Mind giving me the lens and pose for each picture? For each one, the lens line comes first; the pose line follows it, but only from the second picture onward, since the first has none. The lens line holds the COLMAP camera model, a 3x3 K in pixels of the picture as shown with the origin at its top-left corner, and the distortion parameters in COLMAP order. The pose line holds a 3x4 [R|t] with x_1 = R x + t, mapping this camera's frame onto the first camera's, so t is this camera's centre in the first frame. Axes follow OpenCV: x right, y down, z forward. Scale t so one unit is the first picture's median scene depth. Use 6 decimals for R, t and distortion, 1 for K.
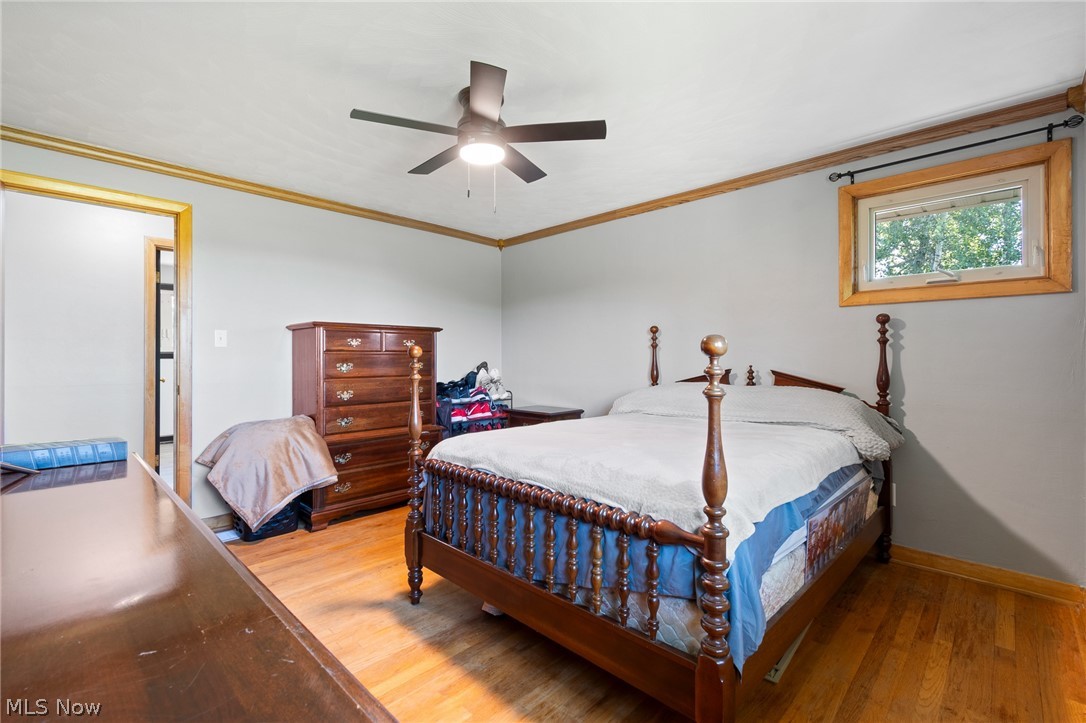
lens RADIAL K [[478.4, 0, 540.9], [0, 478.4, 359.2], [0, 0, 1]] dist [0.001381, 0.000088]
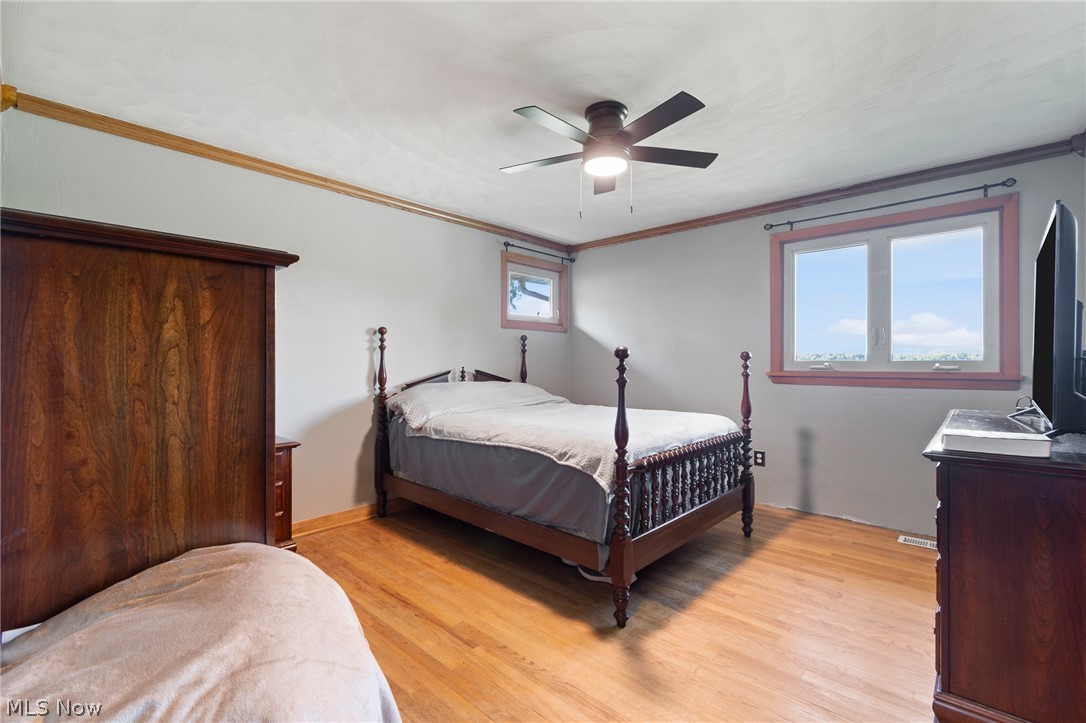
lens RADIAL K [[478.4, 0, 540.9], [0, 478.4, 359.2], [0, 0, 1]] dist [0.001381, 0.000088]
pose [[-0.022990, 0.003236, 0.999730, -1.033800], [-0.001078, 0.999994, -0.003261, -0.003668], [-0.999735, -0.001152, -0.022986, 1.024267]]
